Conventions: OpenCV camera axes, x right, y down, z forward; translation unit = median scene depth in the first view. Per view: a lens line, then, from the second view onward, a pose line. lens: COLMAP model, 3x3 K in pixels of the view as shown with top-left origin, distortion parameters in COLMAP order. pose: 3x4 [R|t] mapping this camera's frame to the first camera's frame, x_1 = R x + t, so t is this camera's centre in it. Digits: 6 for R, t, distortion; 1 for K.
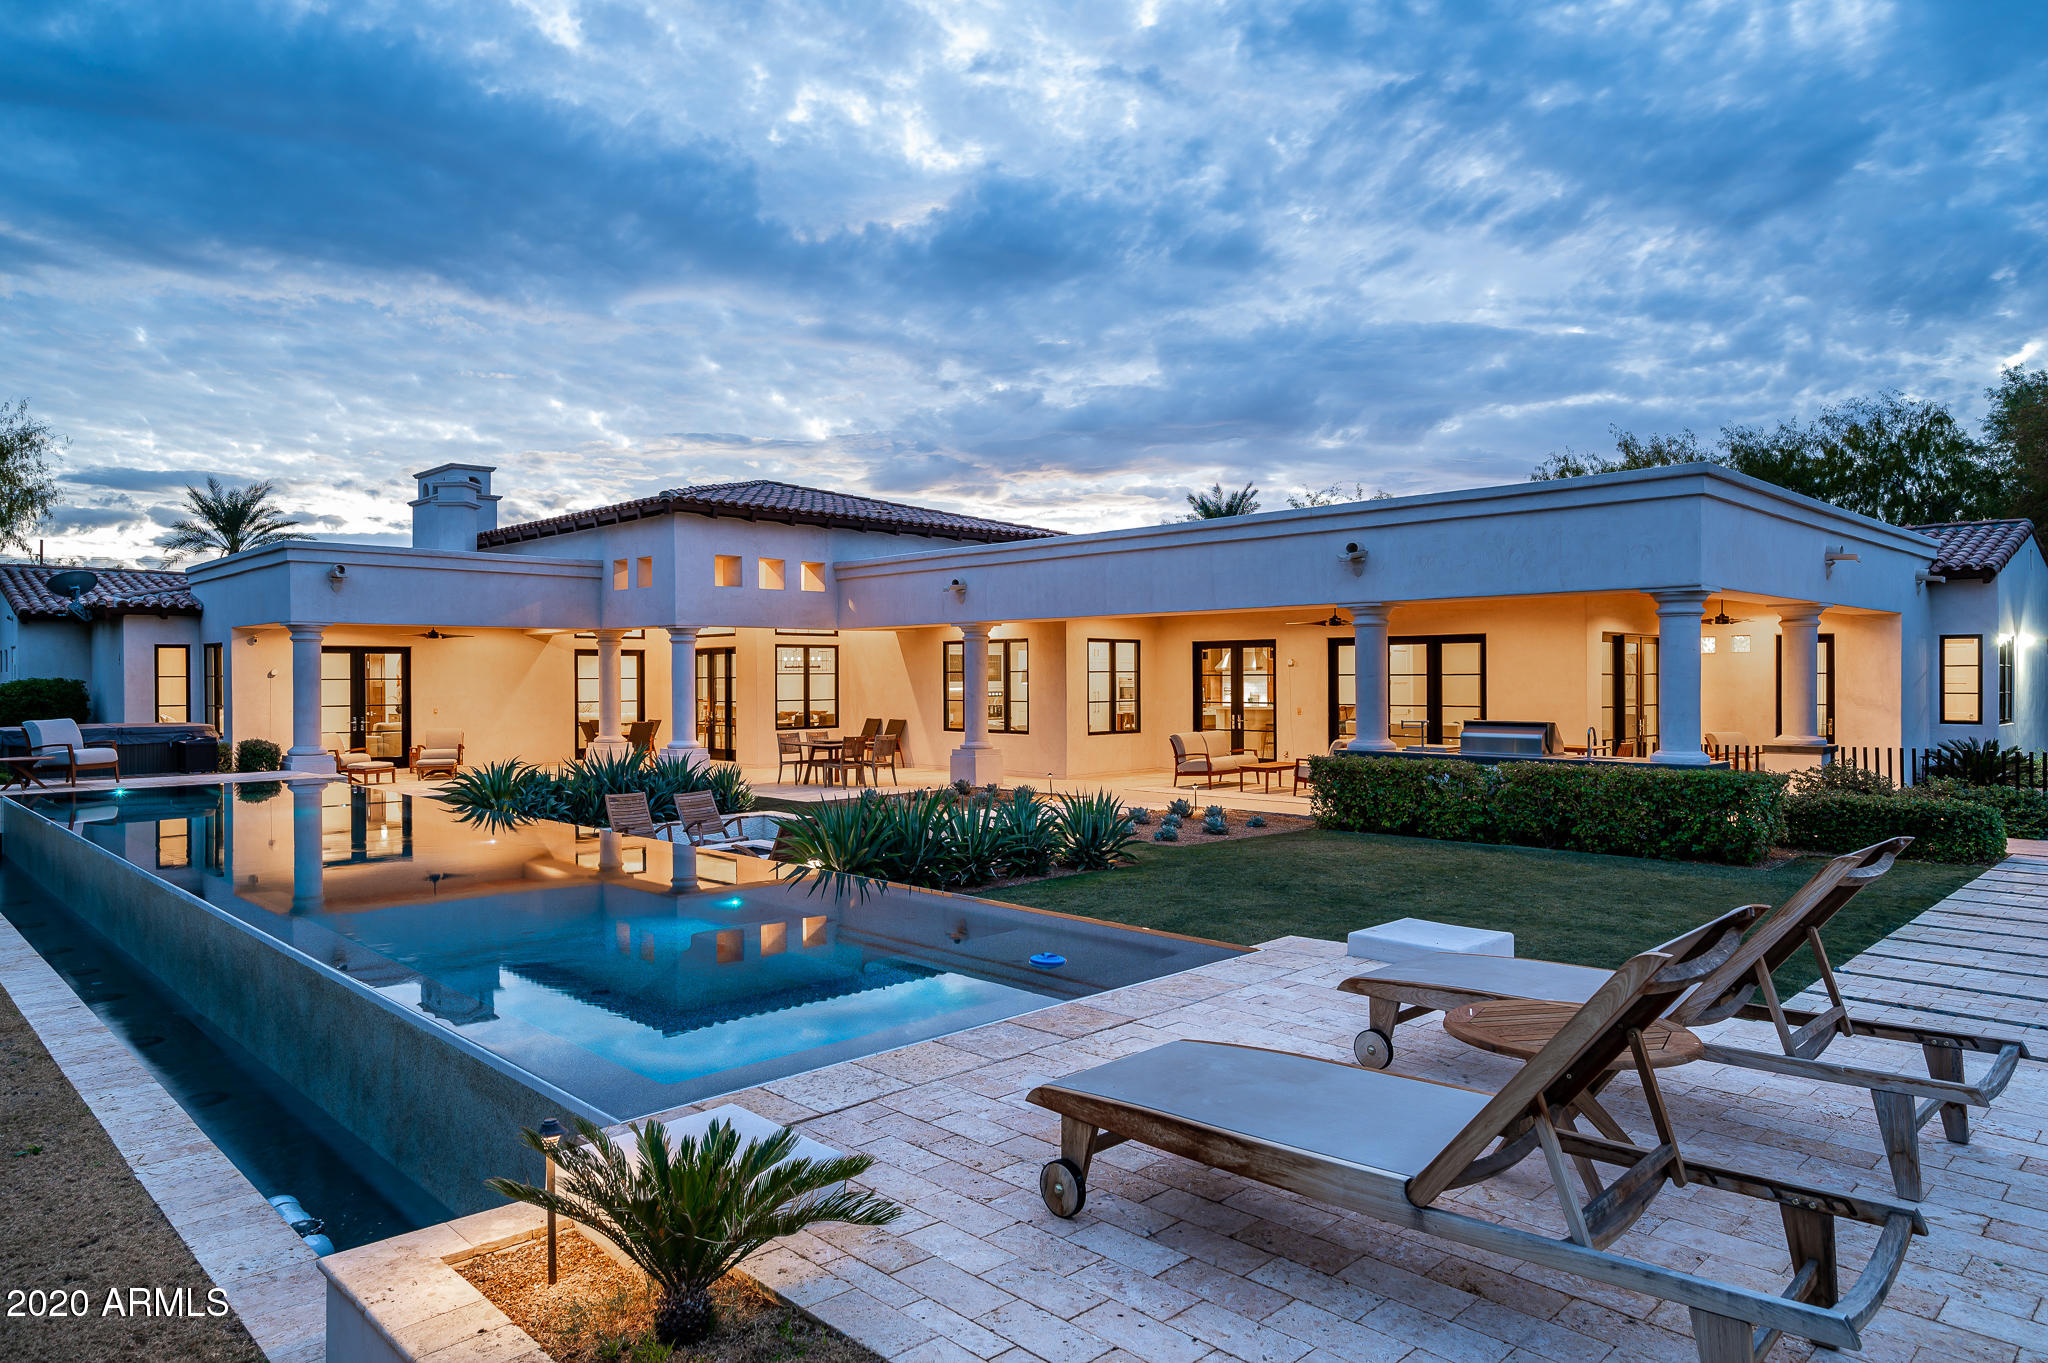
lens RADIAL K [[1276.7, 0, 1027.2], [0, 1276.7, 680.1], [0, 0, 1]] dist [0.001460, 0.000191]
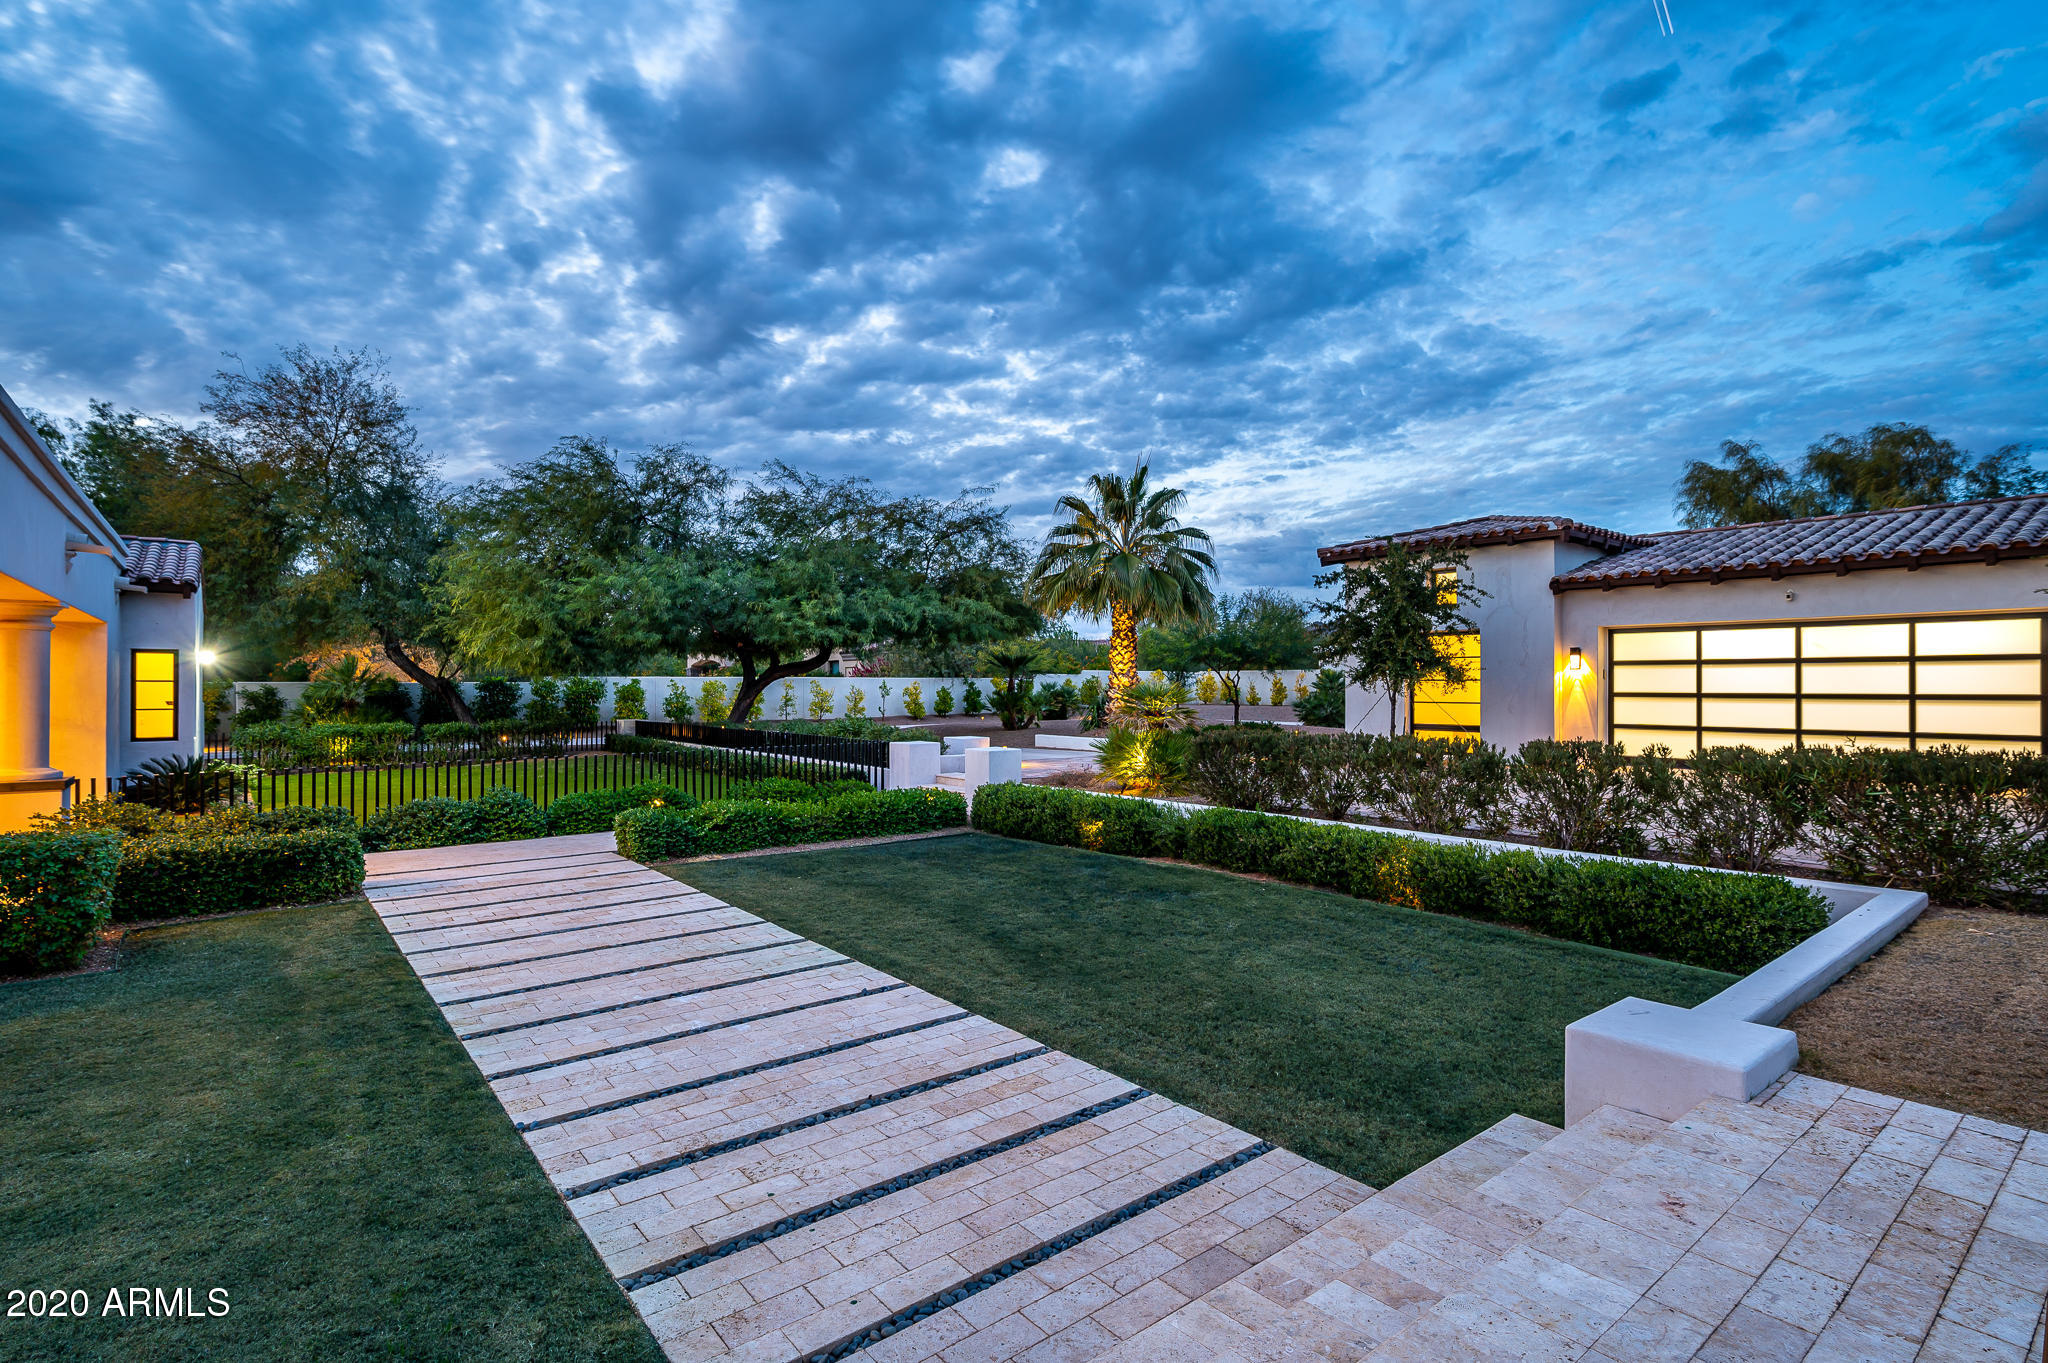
lens RADIAL K [[974.0, 0, 1021.8], [0, 974.0, 681.2], [0, 0, 1]] dist [0.000640, -0.000130]
pose [[0.092522, 0.010956, 0.995650, 0.046897], [0.000561, 0.999939, -0.011055, -0.002009], [-0.995711, 0.001581, 0.092510, 0.238242]]
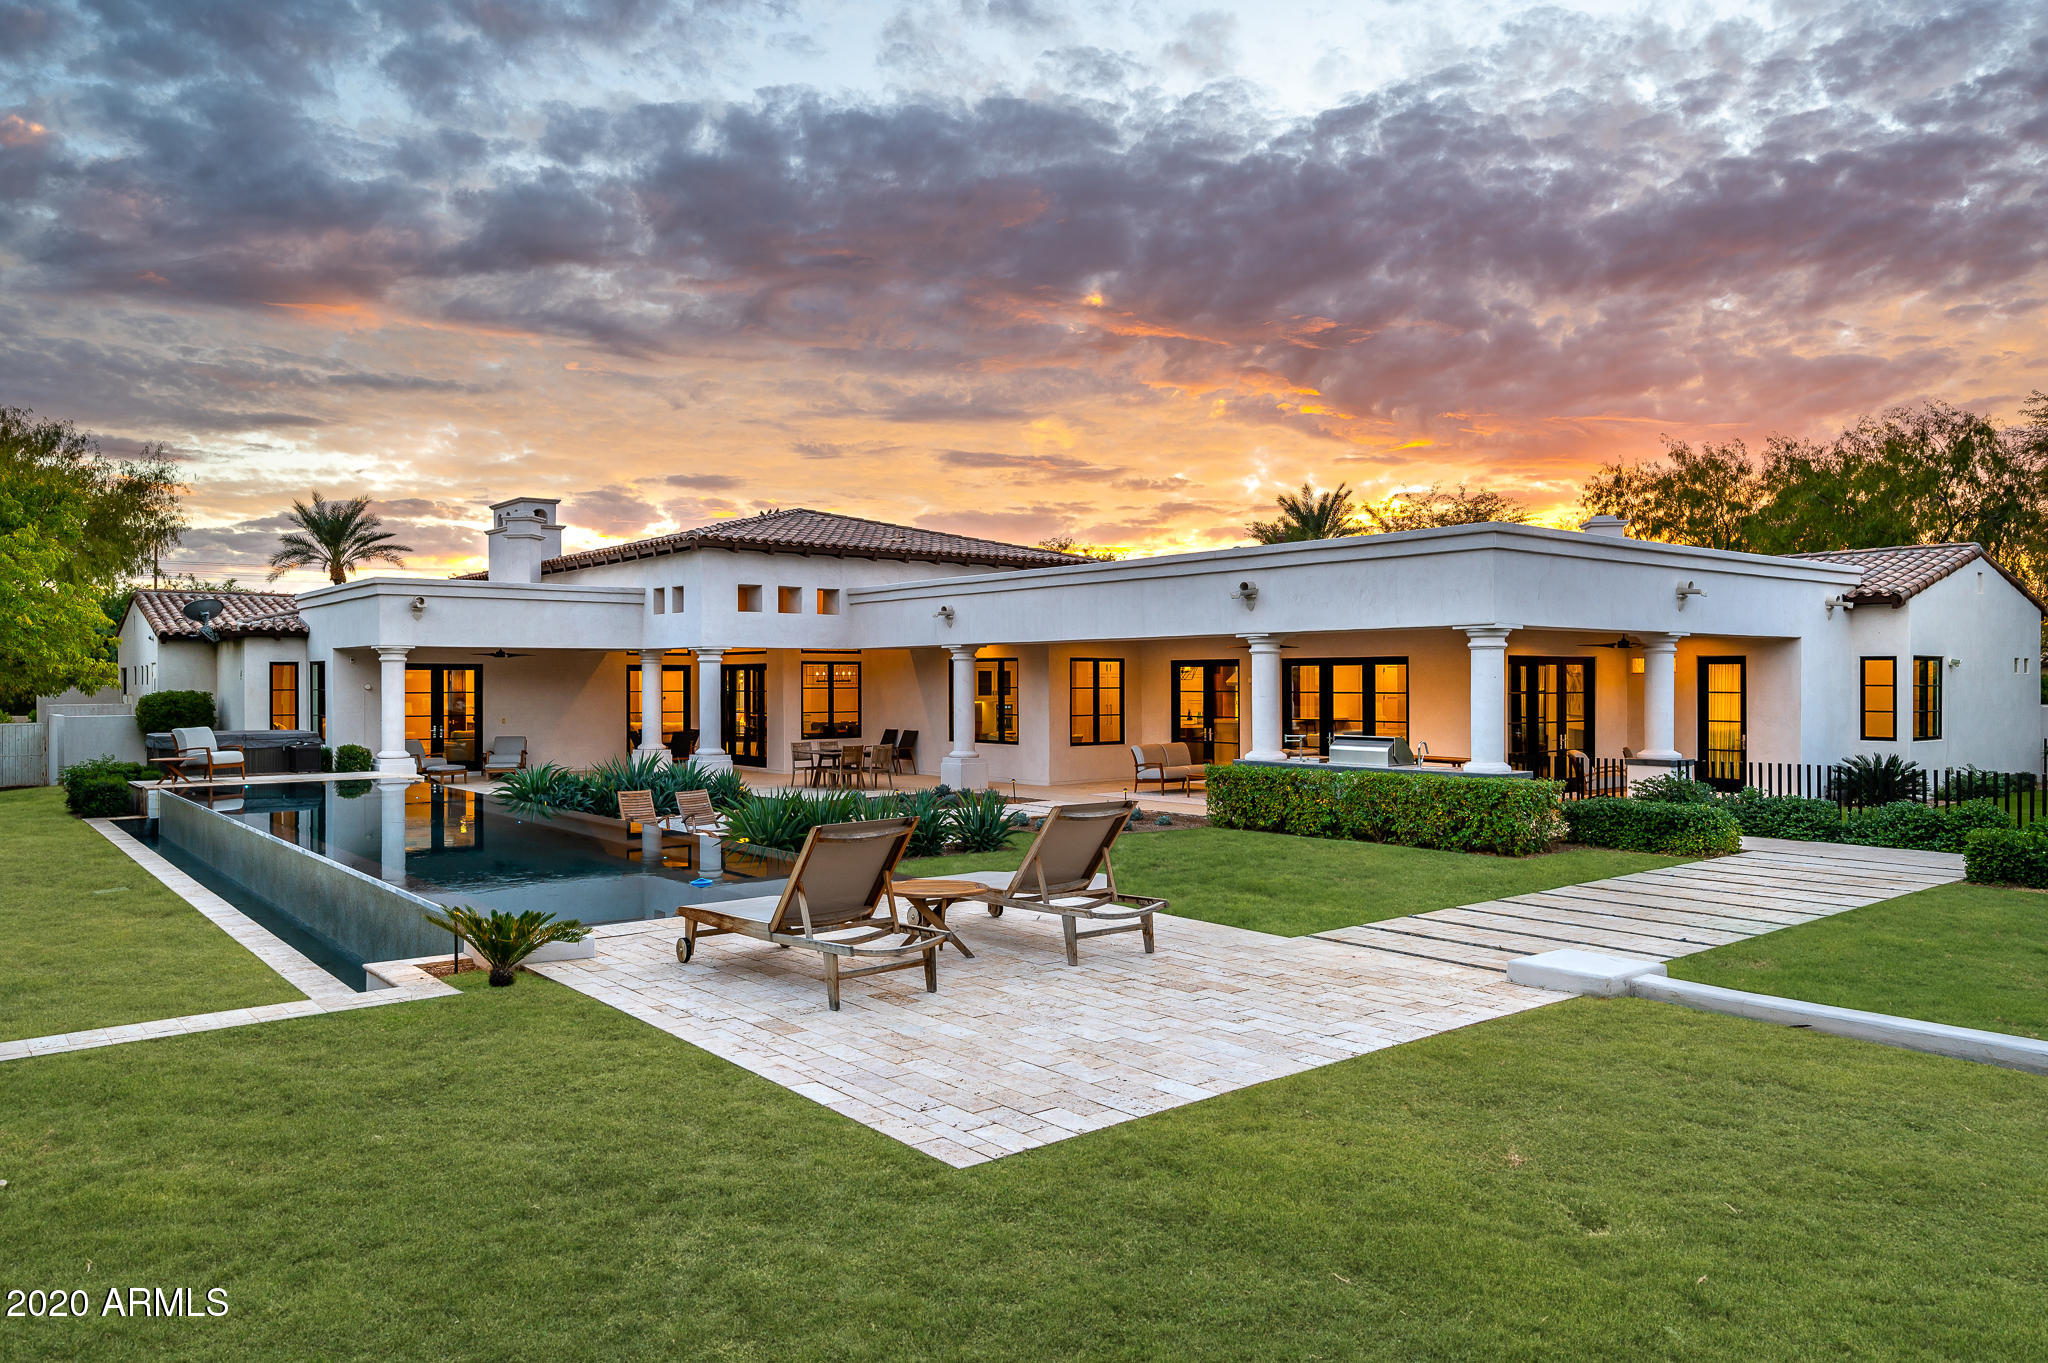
lens RADIAL K [[1381.6, 0, 1021.5], [0, 1381.6, 680.9], [0, 0, 1]] dist [0.001884, -0.000113]
pose [[0.995448, 0.002013, -0.095283, 0.125247], [-0.002321, 0.999992, -0.003117, -0.009447], [0.095276, 0.003324, 0.995445, -0.199292]]
